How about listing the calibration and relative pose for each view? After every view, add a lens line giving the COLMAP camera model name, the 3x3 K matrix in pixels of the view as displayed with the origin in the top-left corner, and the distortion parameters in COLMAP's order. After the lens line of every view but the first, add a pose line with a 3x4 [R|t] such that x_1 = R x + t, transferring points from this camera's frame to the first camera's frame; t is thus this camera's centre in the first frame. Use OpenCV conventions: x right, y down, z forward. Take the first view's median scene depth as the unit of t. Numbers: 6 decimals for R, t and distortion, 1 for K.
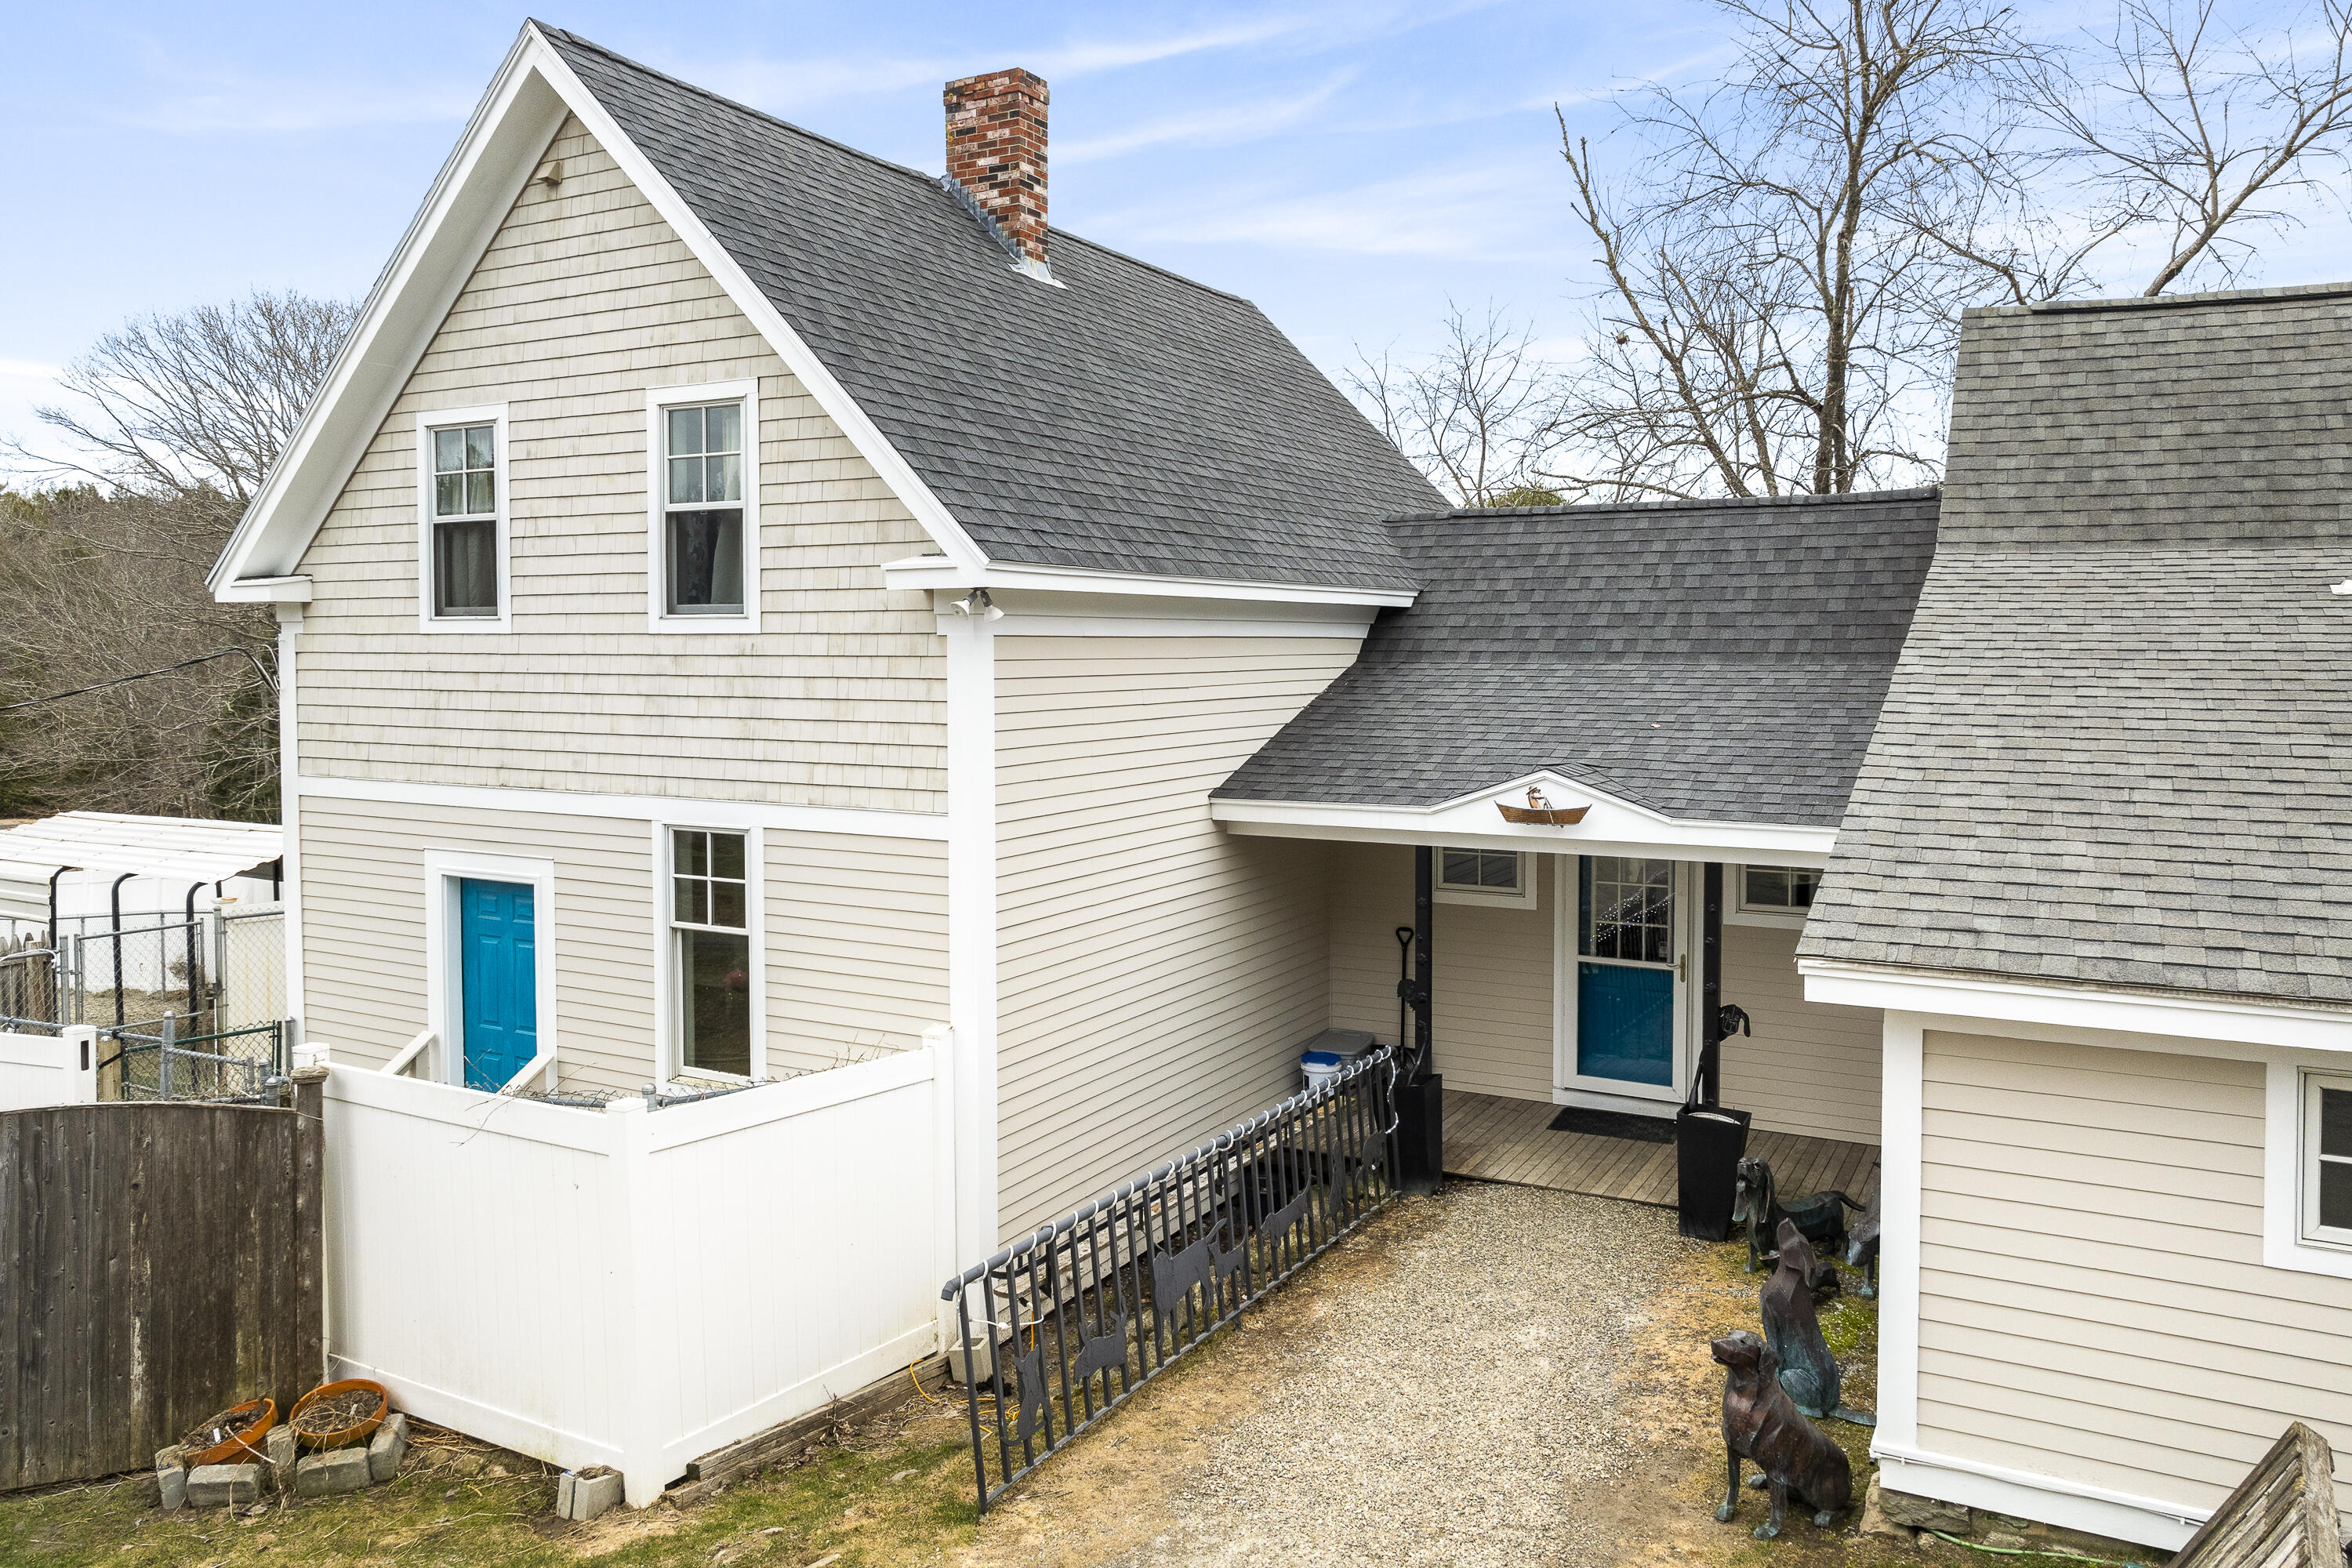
lens RADIAL K [[1663.2, 0, 1210.8], [0, 1663.2, 712.9], [0, 0, 1]] dist [-0.009538, 0.015776]
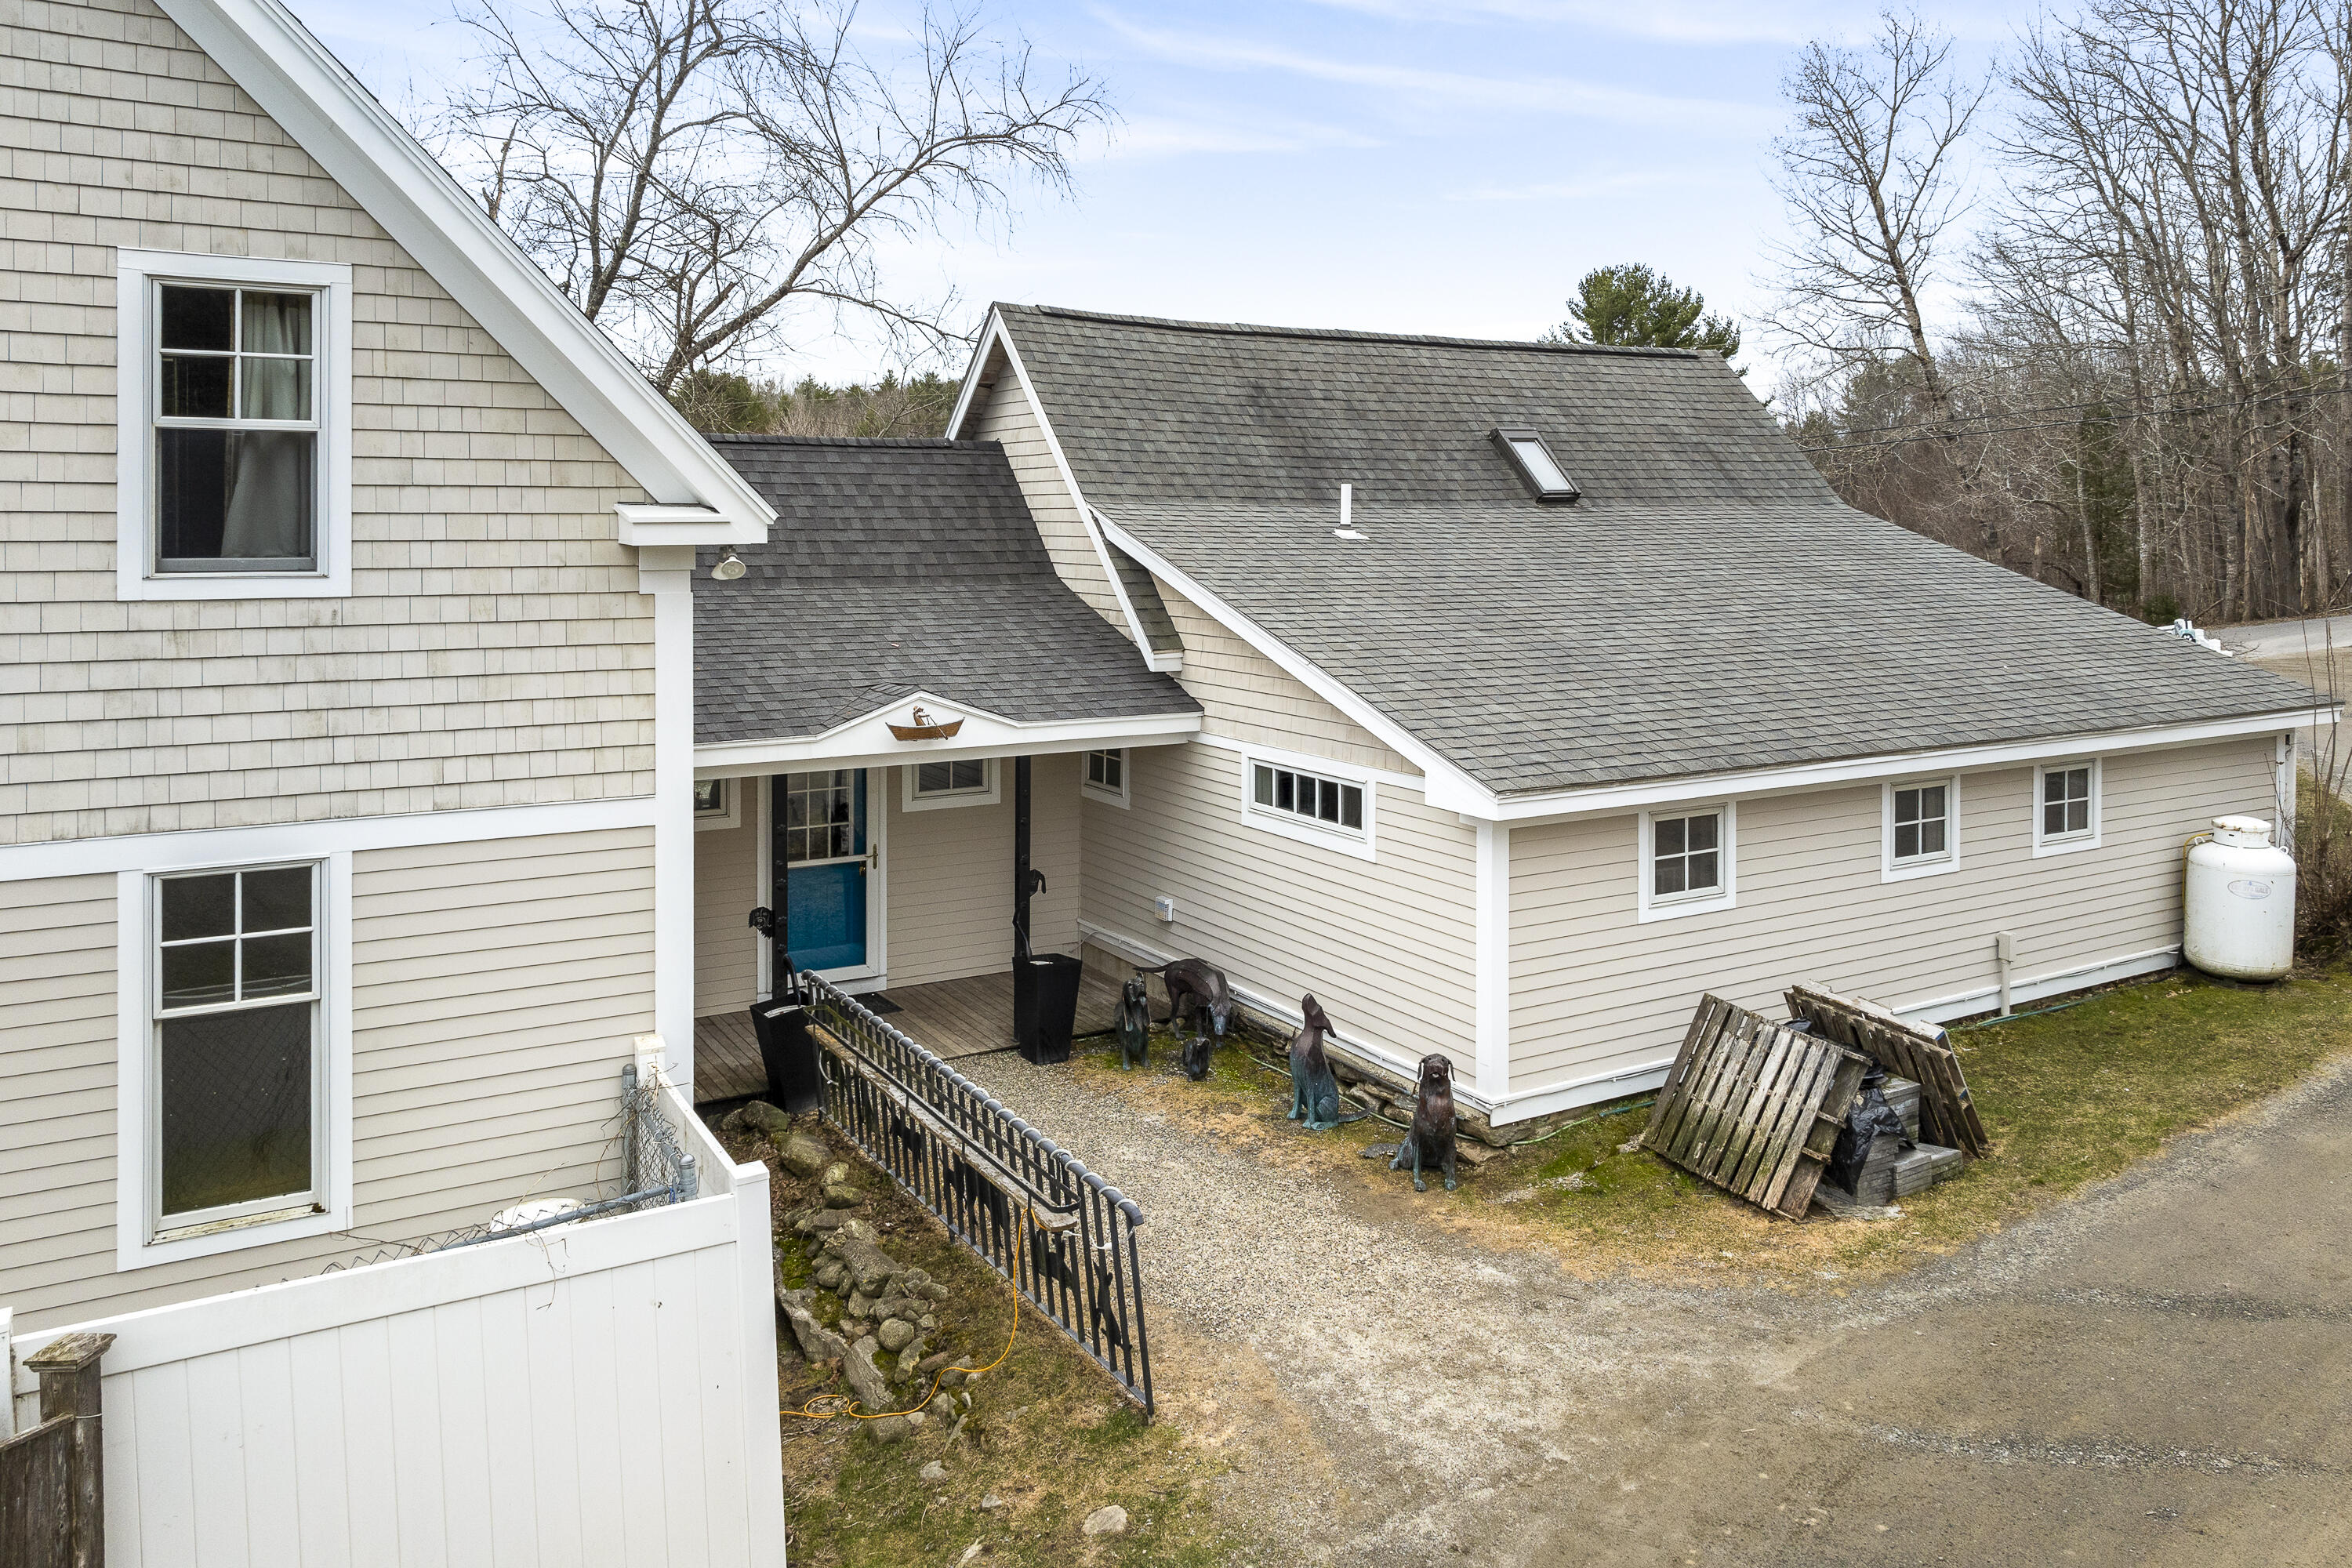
lens RADIAL K [[1663.2, 0, 1210.8], [0, 1663.2, 550.9], [0, 0, 1]] dist [-0.009538, 0.015776]
pose [[0.521503, -0.011335, 0.853174, -0.709715], [0.033100, 0.999428, -0.006954, -0.050128], [-0.852607, 0.031867, 0.521579, 0.260685]]
